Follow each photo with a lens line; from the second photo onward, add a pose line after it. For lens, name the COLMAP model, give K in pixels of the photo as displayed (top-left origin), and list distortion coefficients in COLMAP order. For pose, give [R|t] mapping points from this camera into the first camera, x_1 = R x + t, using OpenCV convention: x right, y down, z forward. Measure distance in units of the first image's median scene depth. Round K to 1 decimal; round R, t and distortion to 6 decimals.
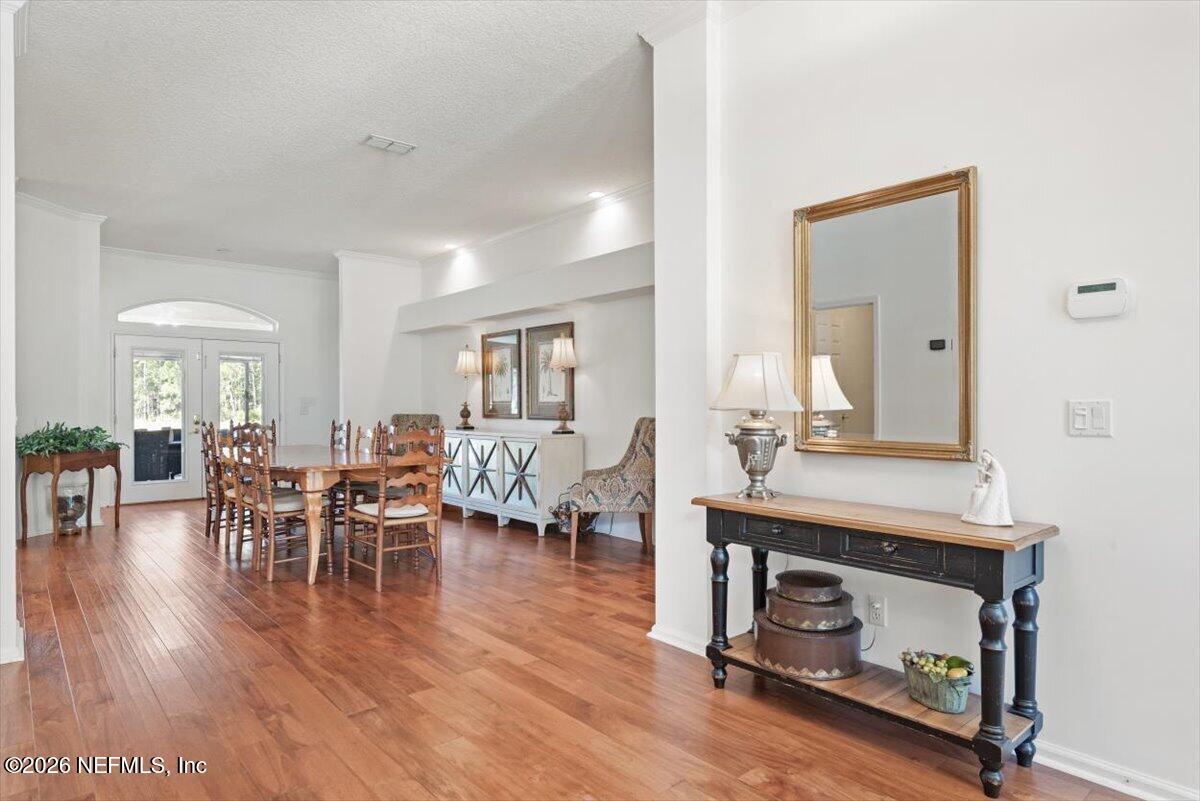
lens RADIAL K [[656.3, 0, 570.6], [0, 656.3, 400.2], [0, 0, 1]] dist [0.004895, -0.000126]
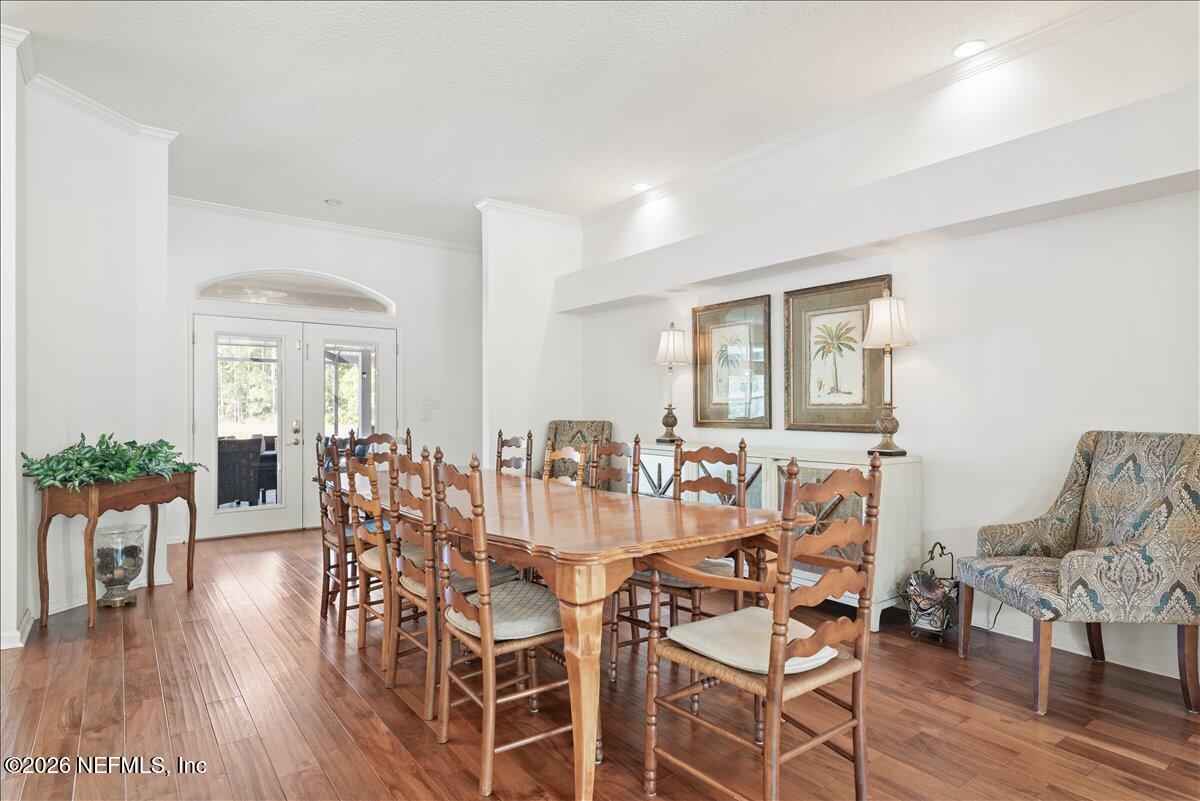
lens RADIAL K [[656.3, 0, 599.3], [0, 656.3, 400.4], [0, 0, 1]] dist [0.004895, -0.000126]
pose [[0.997676, 0.000577, -0.068130, -0.222753], [-0.000931, 0.999986, -0.005161, 0.003167], [0.068126, 0.005213, 0.997663, 0.351540]]
